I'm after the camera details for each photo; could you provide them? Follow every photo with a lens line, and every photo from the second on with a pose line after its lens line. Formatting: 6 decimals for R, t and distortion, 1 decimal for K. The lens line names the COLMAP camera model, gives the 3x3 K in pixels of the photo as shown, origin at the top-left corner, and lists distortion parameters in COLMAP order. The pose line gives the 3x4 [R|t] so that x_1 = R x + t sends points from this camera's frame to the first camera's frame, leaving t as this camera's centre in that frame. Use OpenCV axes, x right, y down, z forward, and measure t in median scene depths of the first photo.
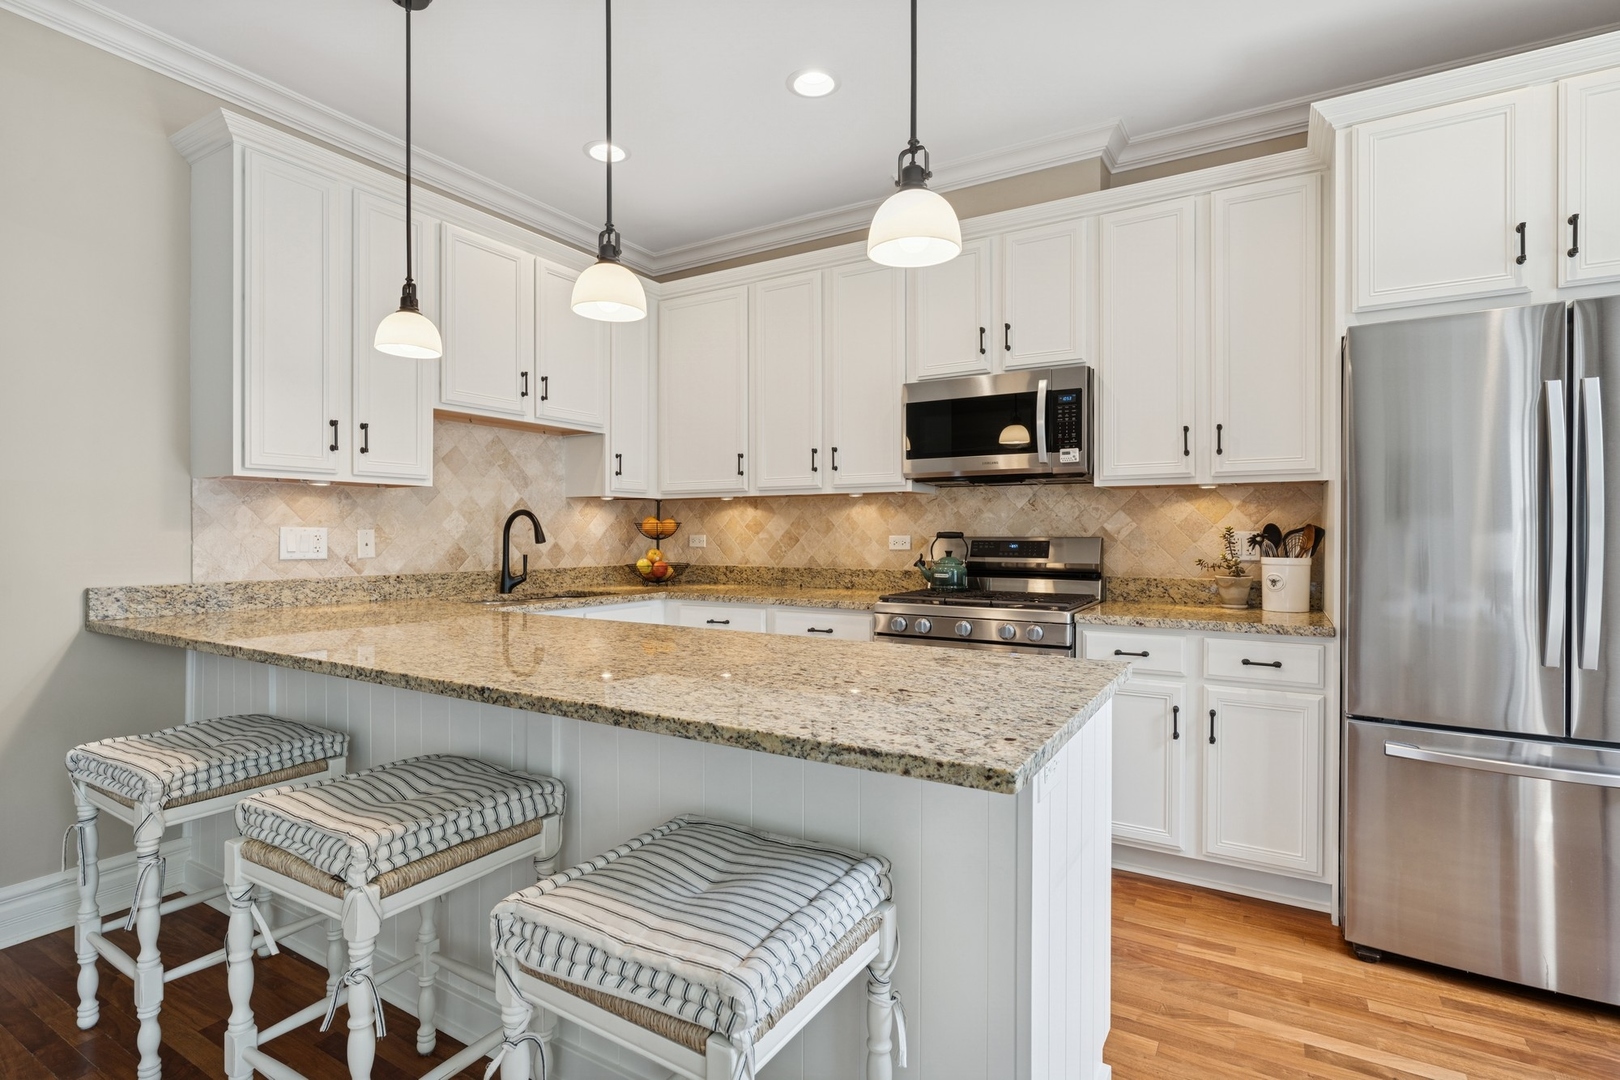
lens RADIAL K [[784.0, 0, 806.1], [0, 784.0, 535.6], [0, 0, 1]] dist [-0.003728, -0.000575]
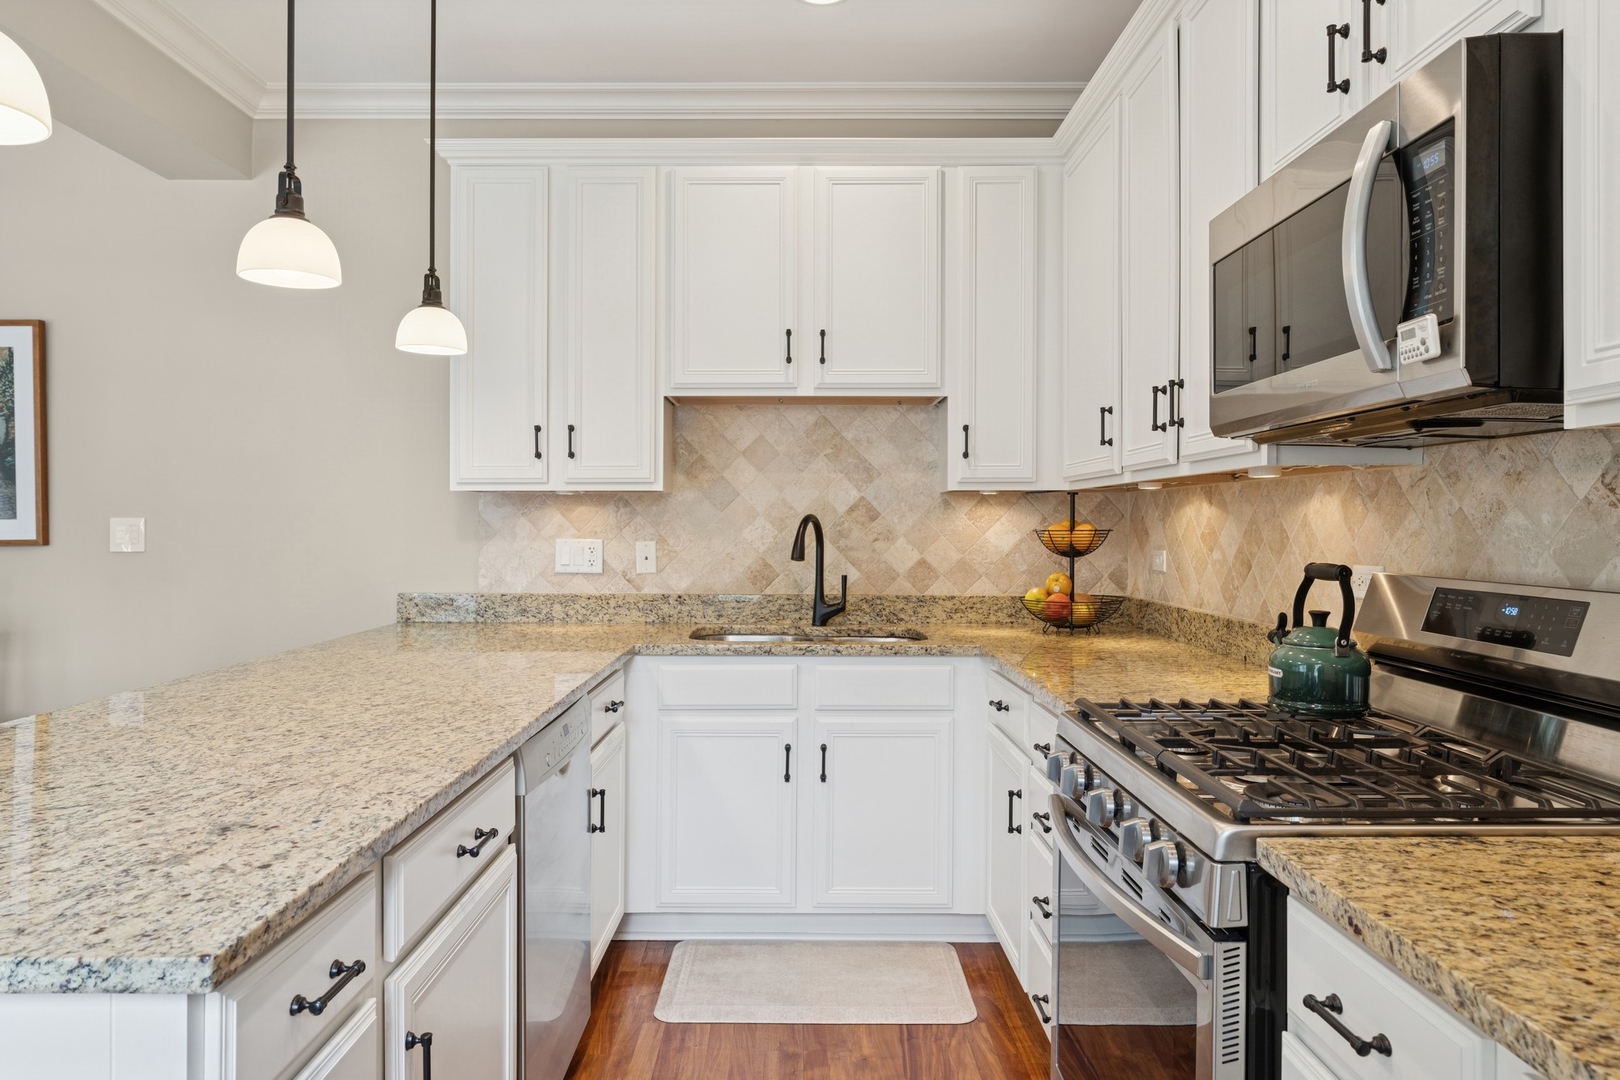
lens RADIAL K [[1058.8, 0, 805.9], [0, 1058.8, 525.9], [0, 0, 1]] dist [0.001784, 0.000159]
pose [[0.519911, 0.001366, -0.854220, 0.494438], [-0.002361, 0.999997, 0.000162, -0.022838], [0.854217, 0.001933, 0.519912, 0.481778]]
